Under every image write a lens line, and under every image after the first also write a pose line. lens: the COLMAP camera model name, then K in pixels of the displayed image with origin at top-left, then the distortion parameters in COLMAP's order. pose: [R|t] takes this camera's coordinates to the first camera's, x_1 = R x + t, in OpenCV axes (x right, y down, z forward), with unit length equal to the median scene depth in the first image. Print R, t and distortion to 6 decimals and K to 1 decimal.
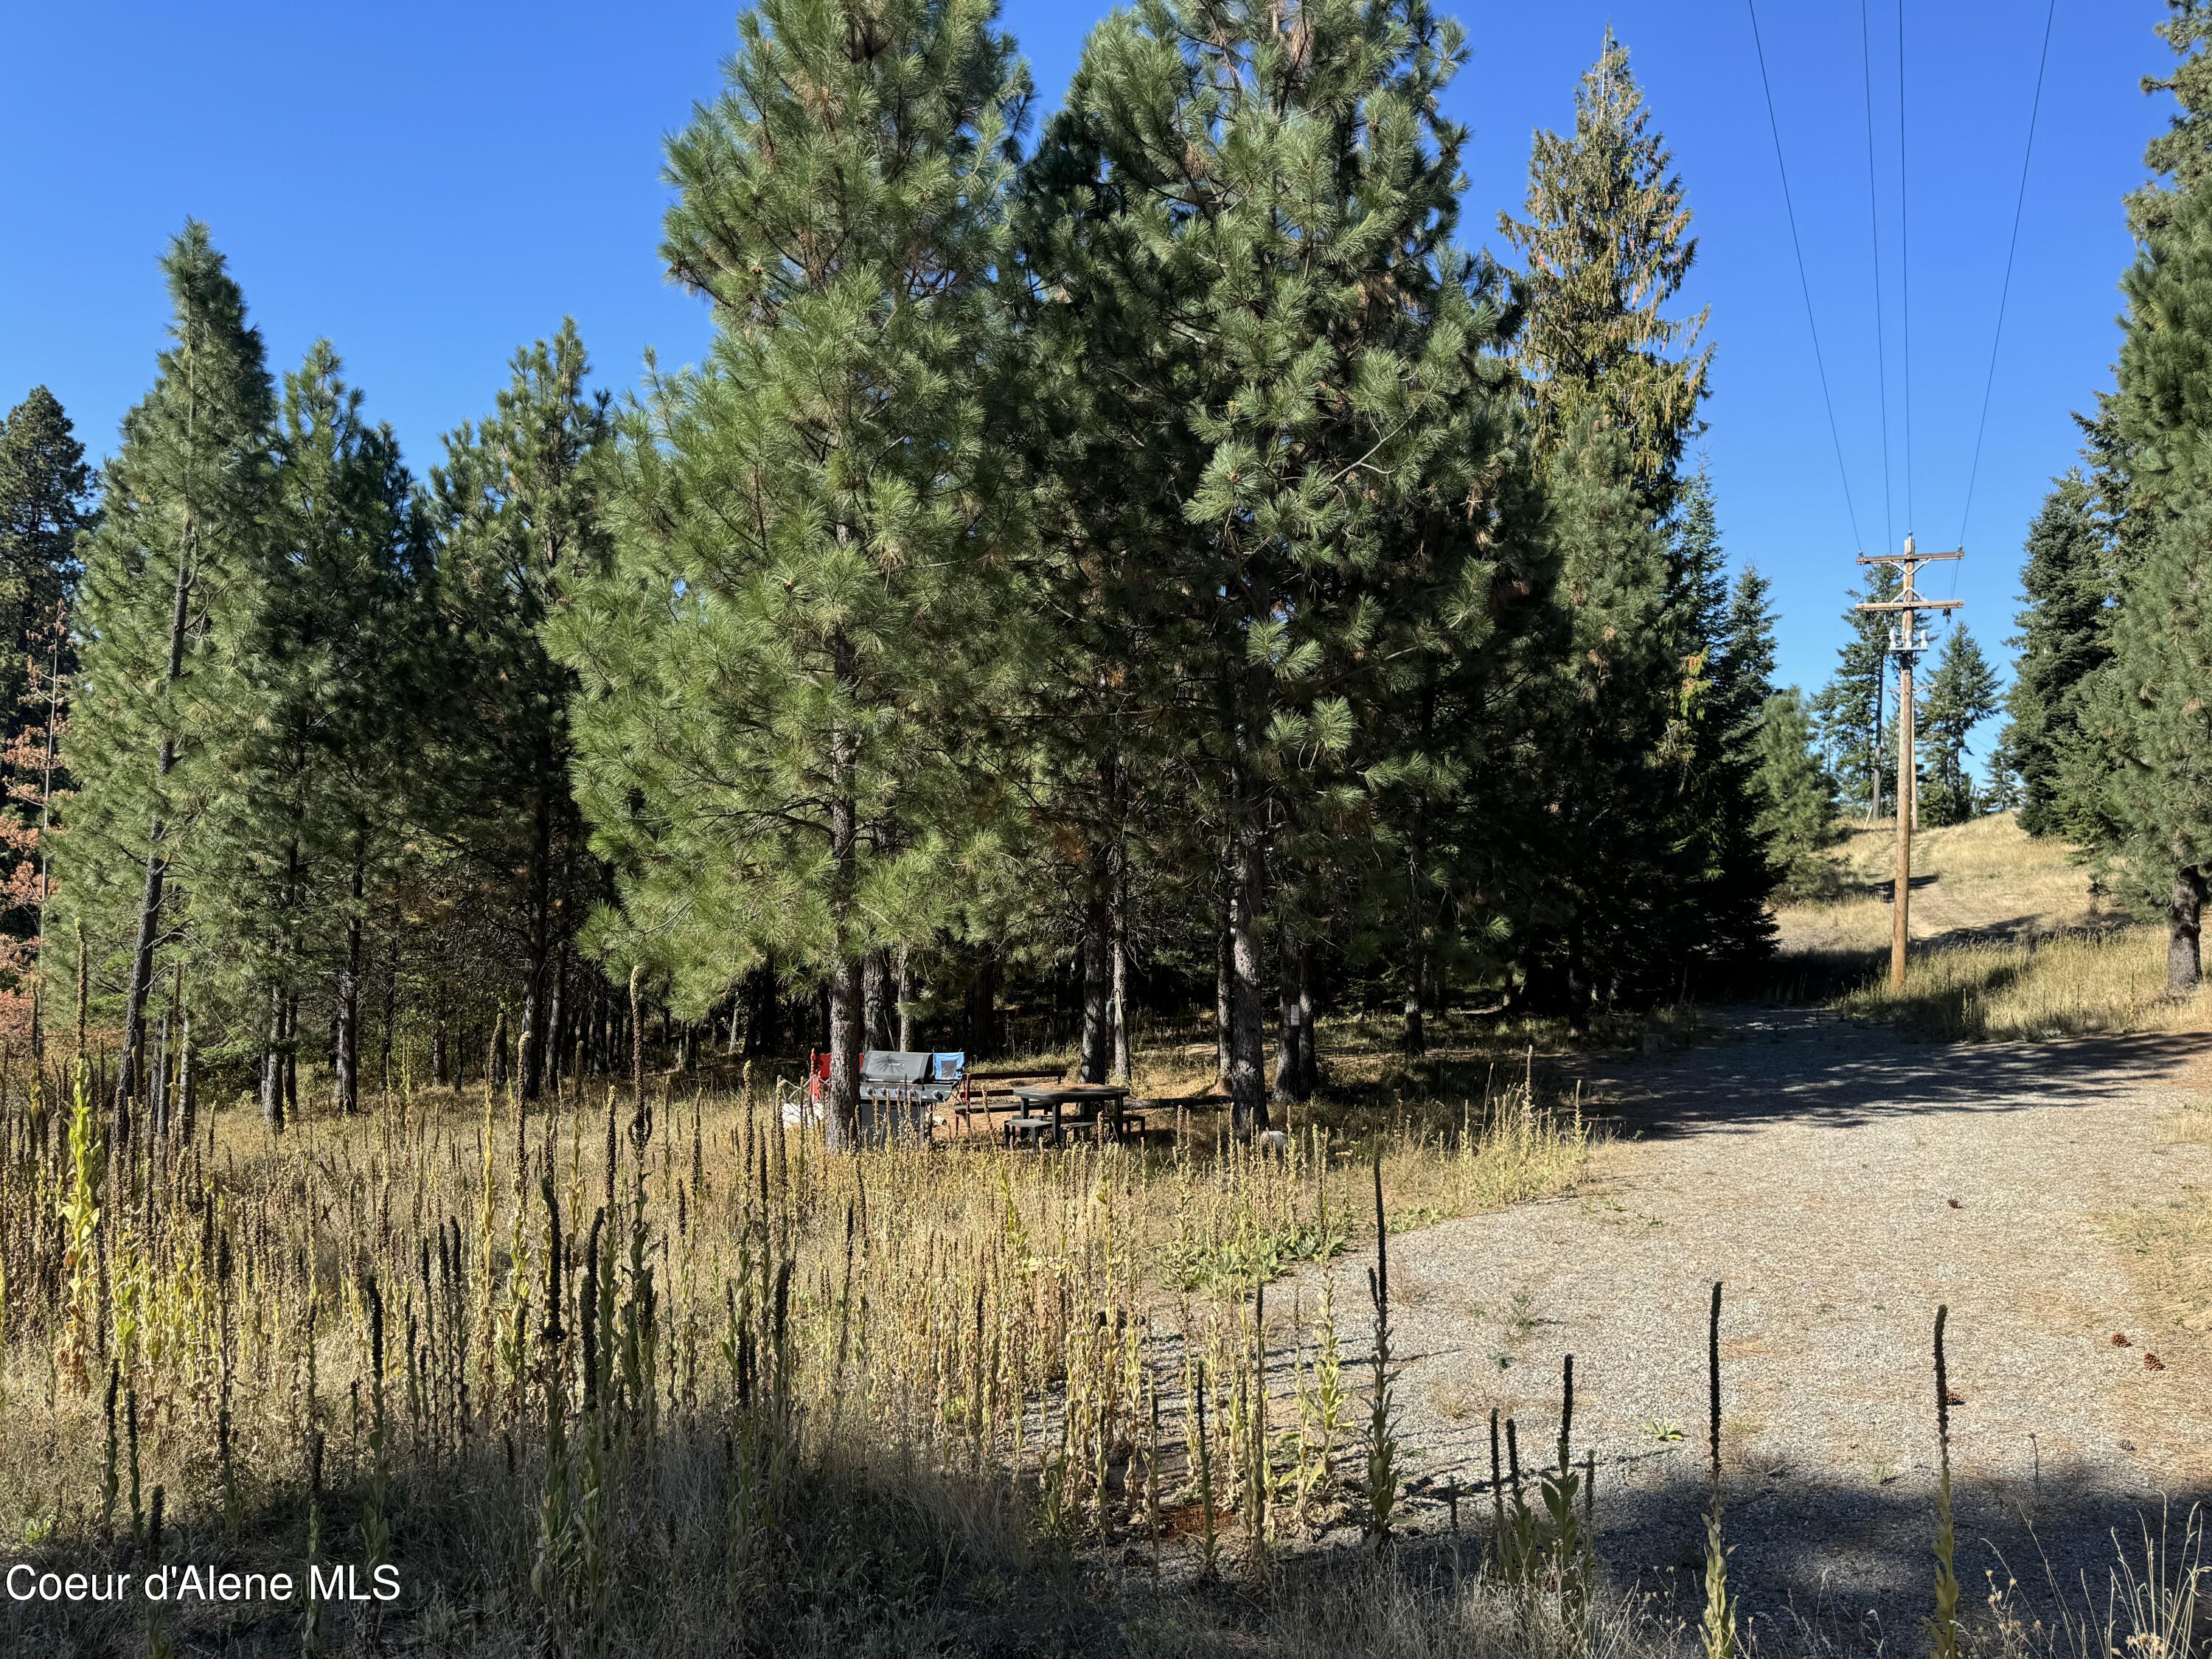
lens RADIAL K [[1564.1, 0, 1116.0], [0, 1564.1, 810.8], [0, 0, 1]] dist [0.057450, -0.068206]
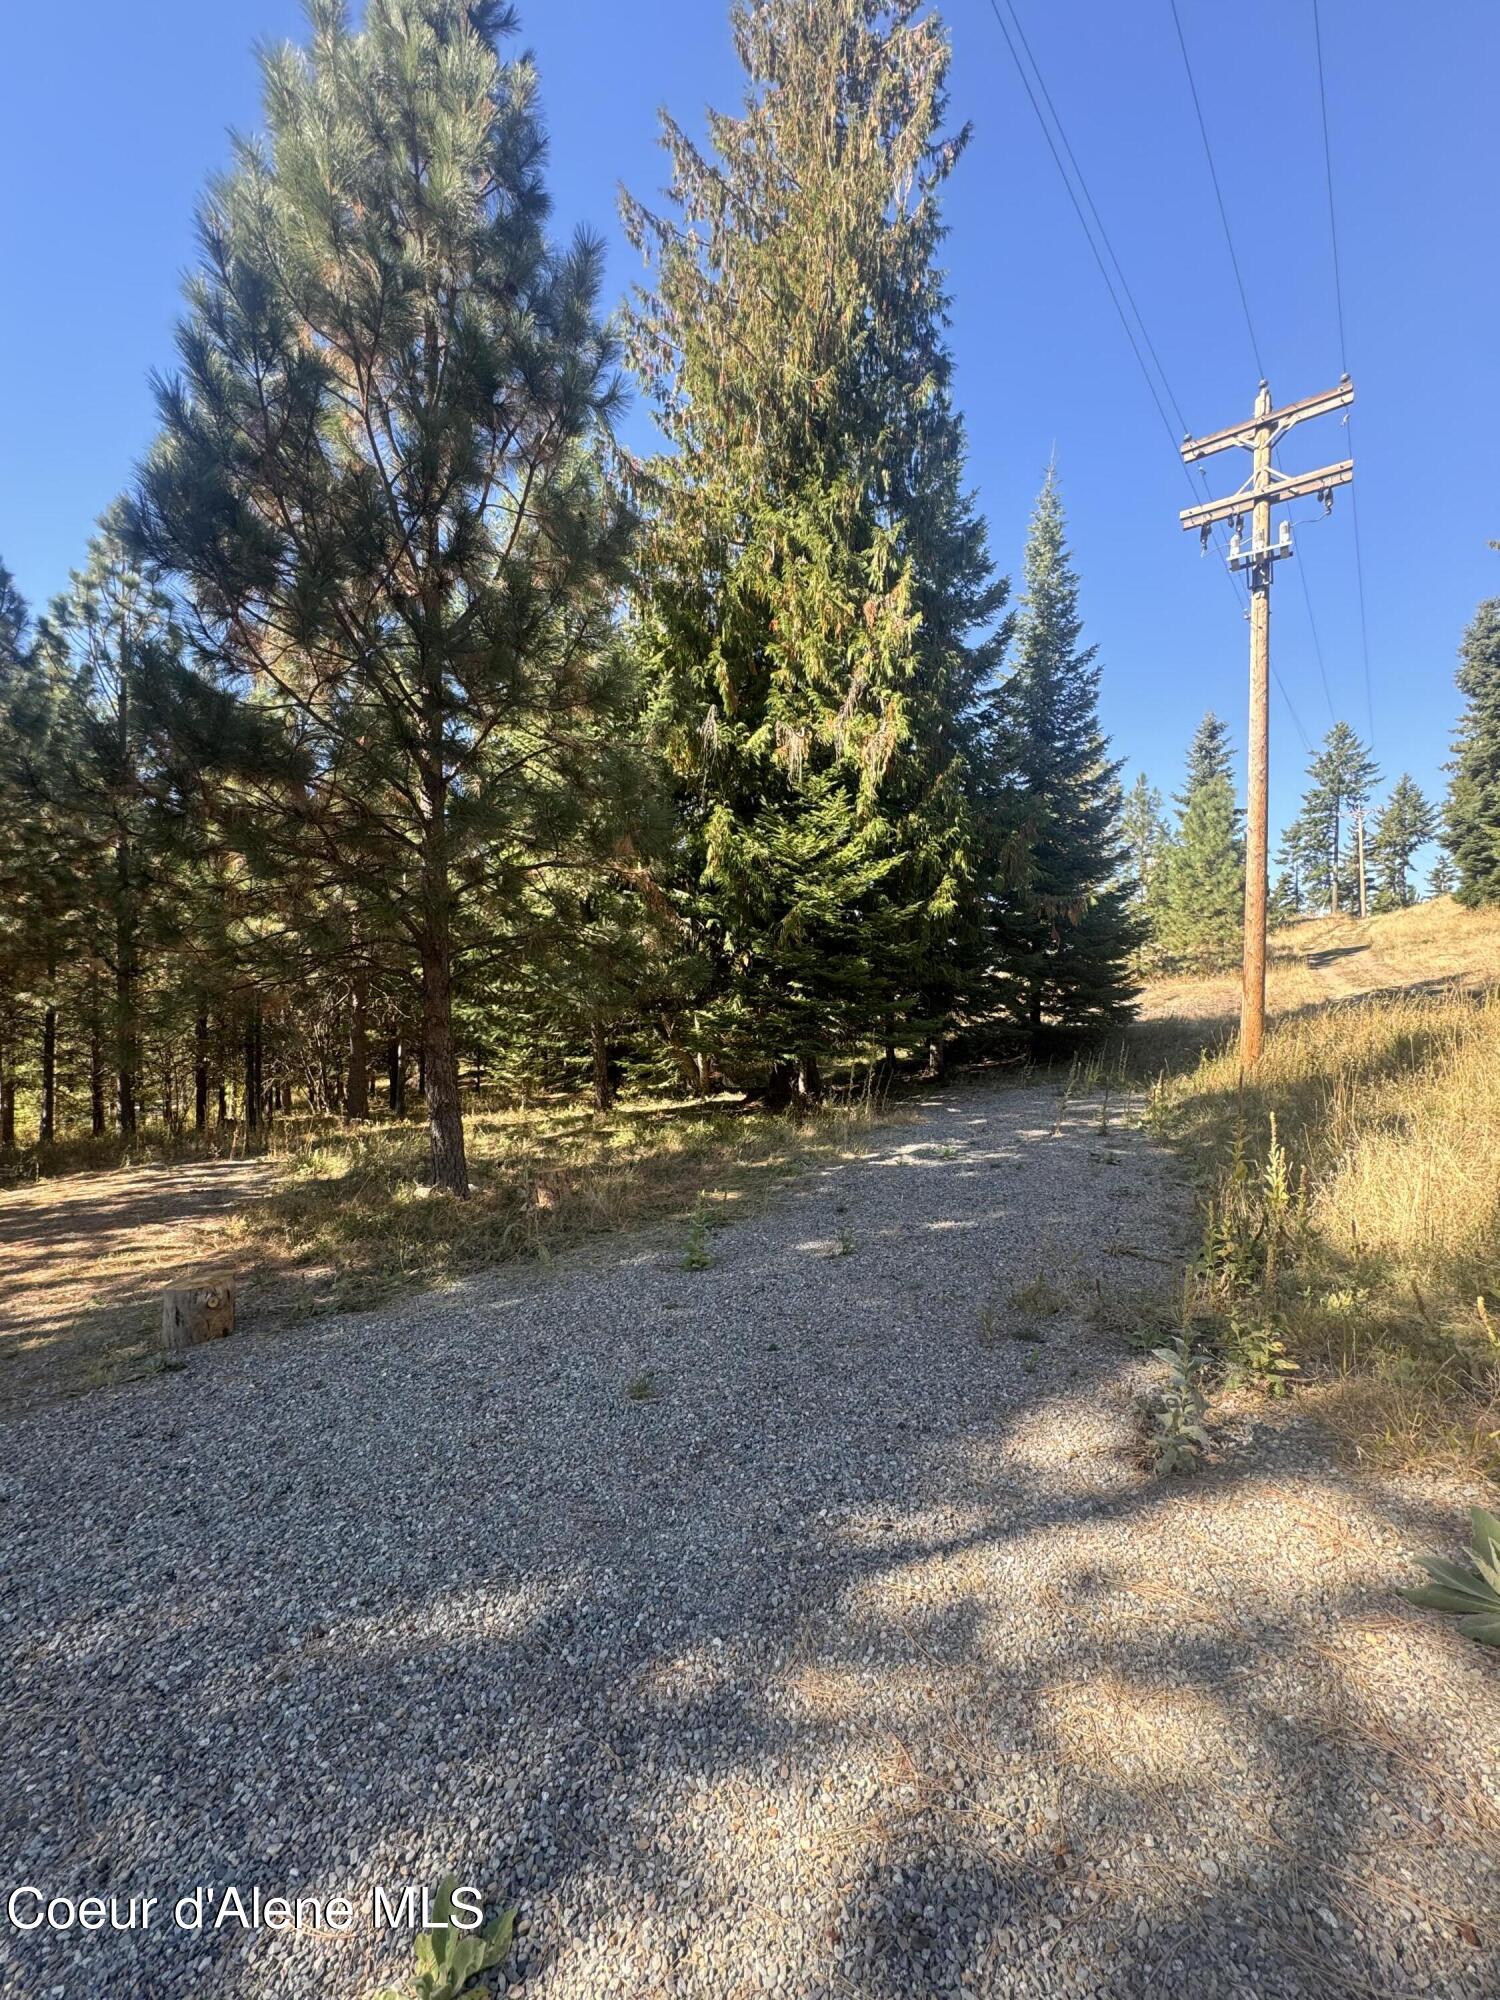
lens RADIAL K [[794.8, 0, 754.2], [0, 794.8, 992.4], [0, 0, 1]] dist [-0.001783, -0.000057]
pose [[0.978567, -0.031259, -0.203541, 0.583499], [0.040596, 0.998299, 0.041857, 0.092651], [0.201887, -0.049223, 0.978171, 1.022878]]
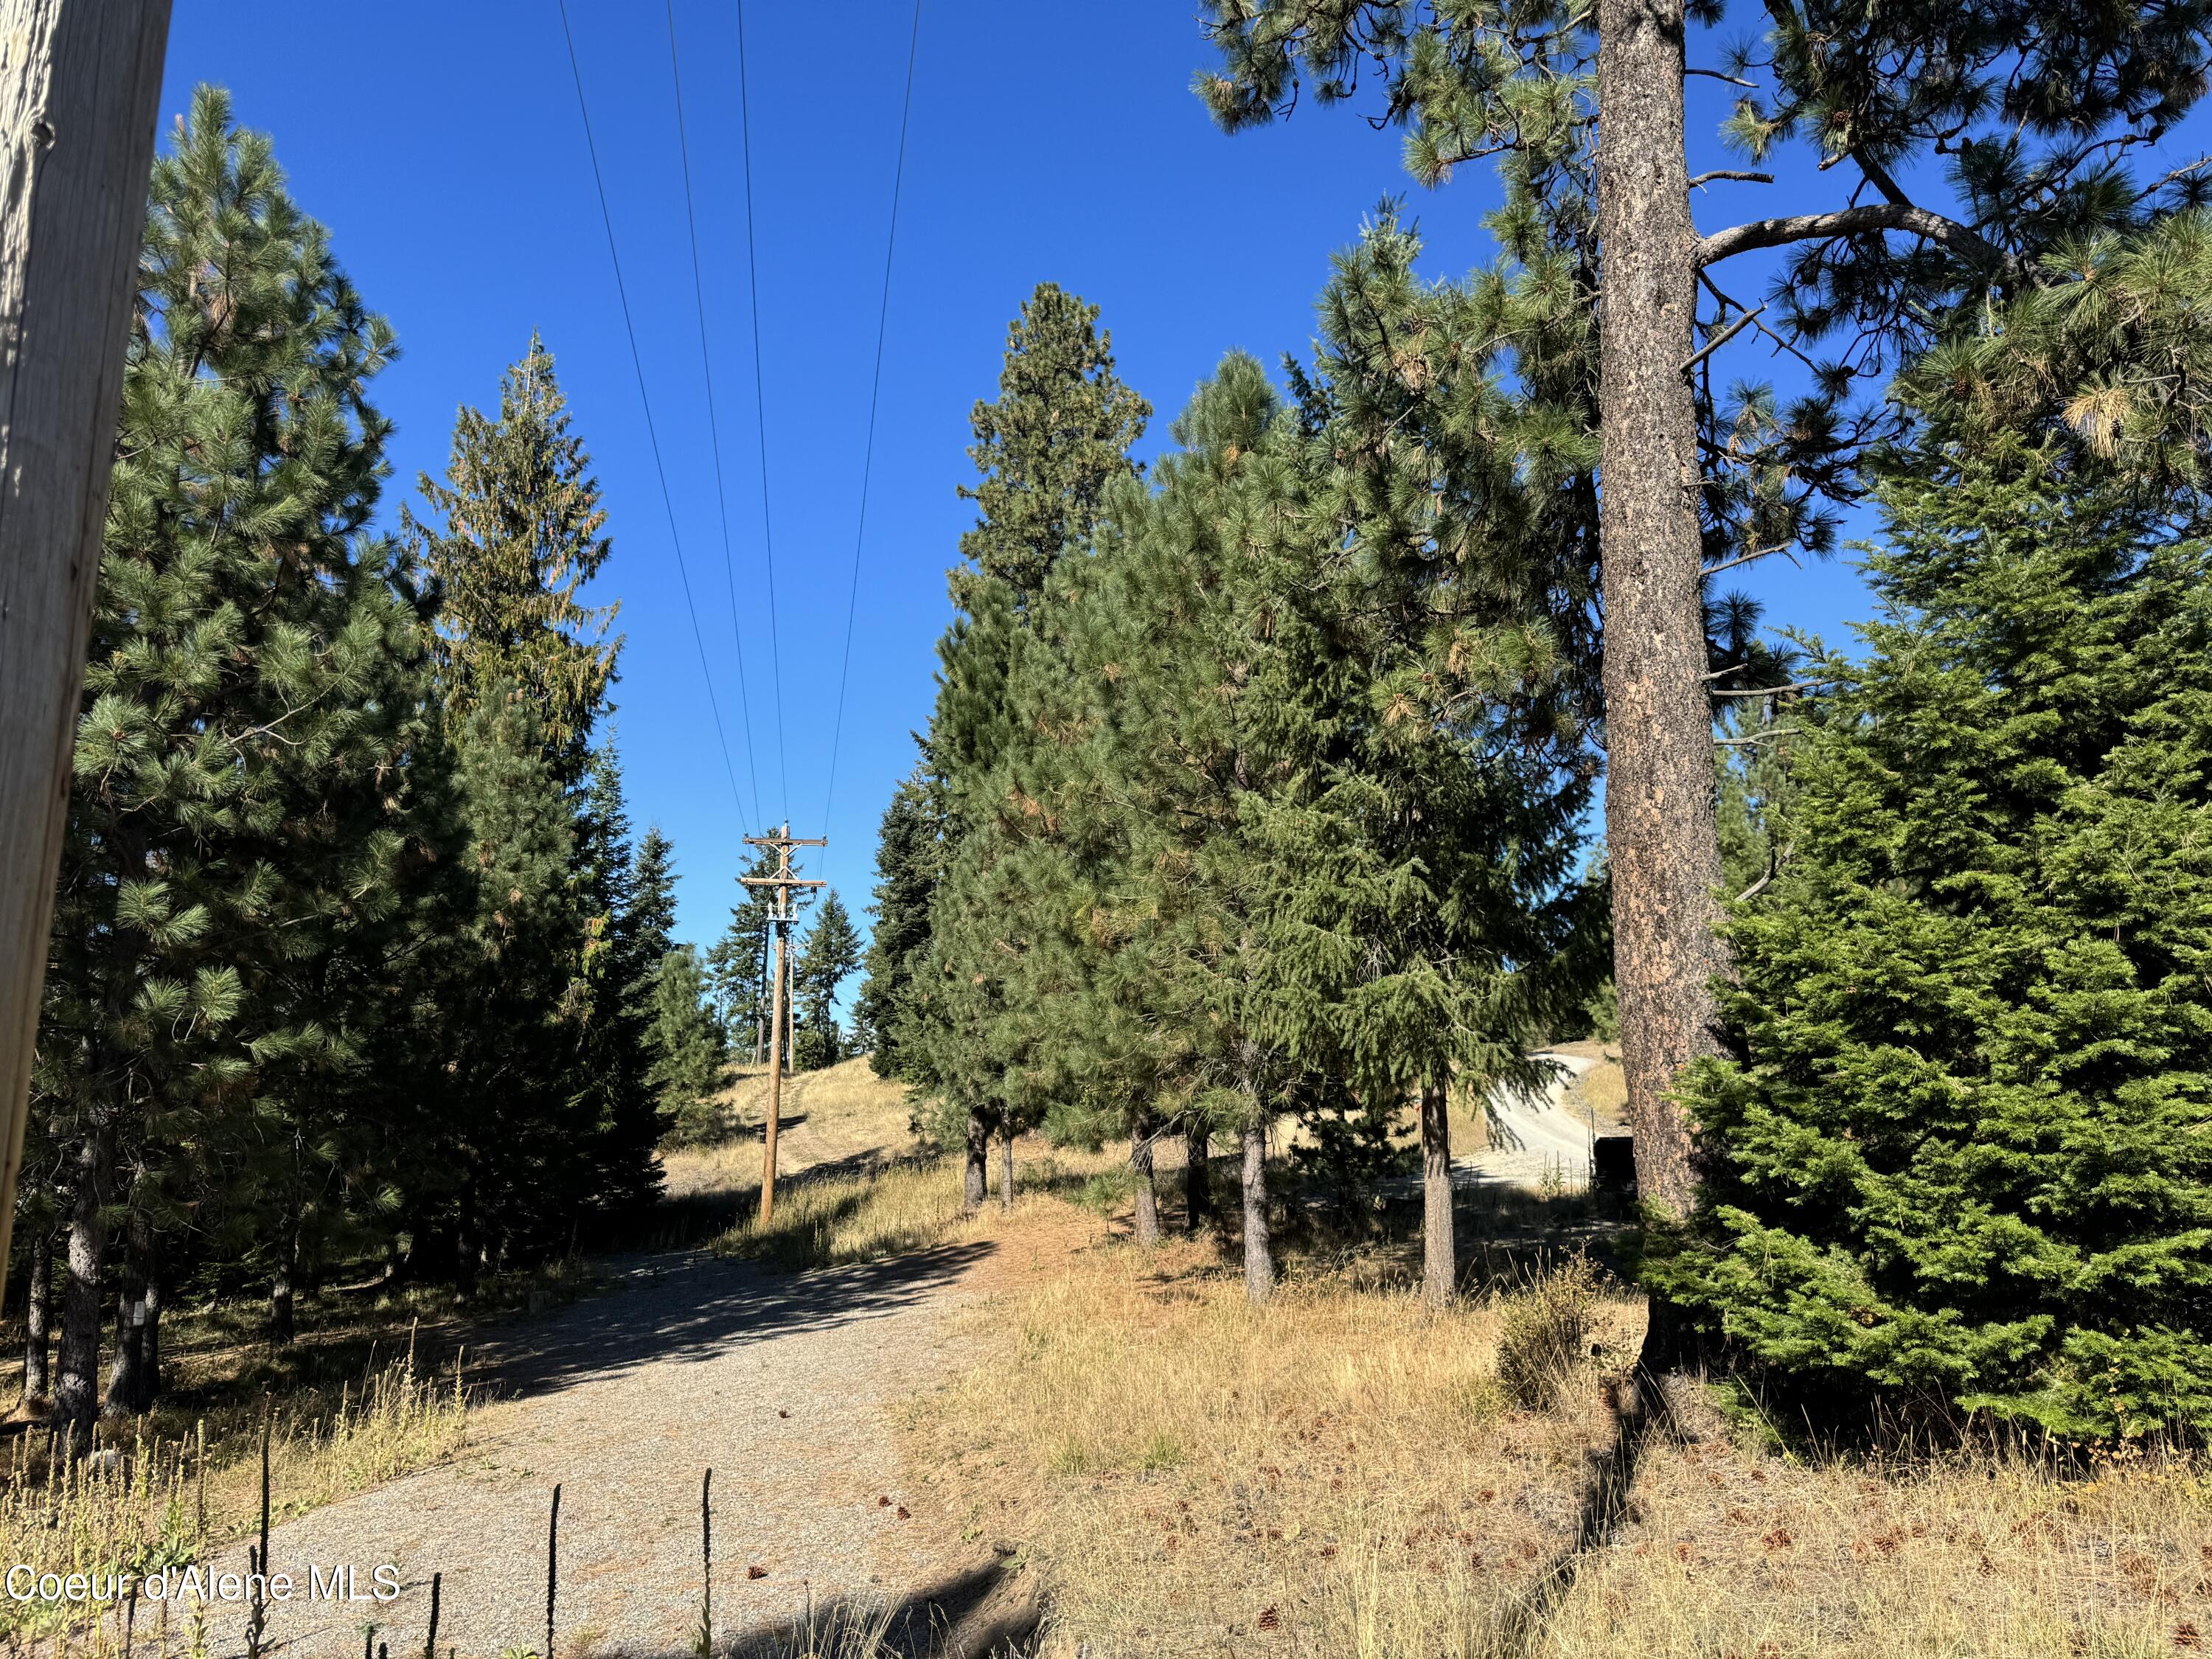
lens RADIAL K [[1564.1, 0, 1106.6], [0, 1564.1, 830.7], [0, 0, 1]] dist [0.057450, -0.068206]
pose [[0.789062, 0.076801, 0.609494, -0.019521], [0.010139, 0.990391, -0.137923, -0.010664], [-0.614230, 0.115010, 0.780701, -0.069221]]
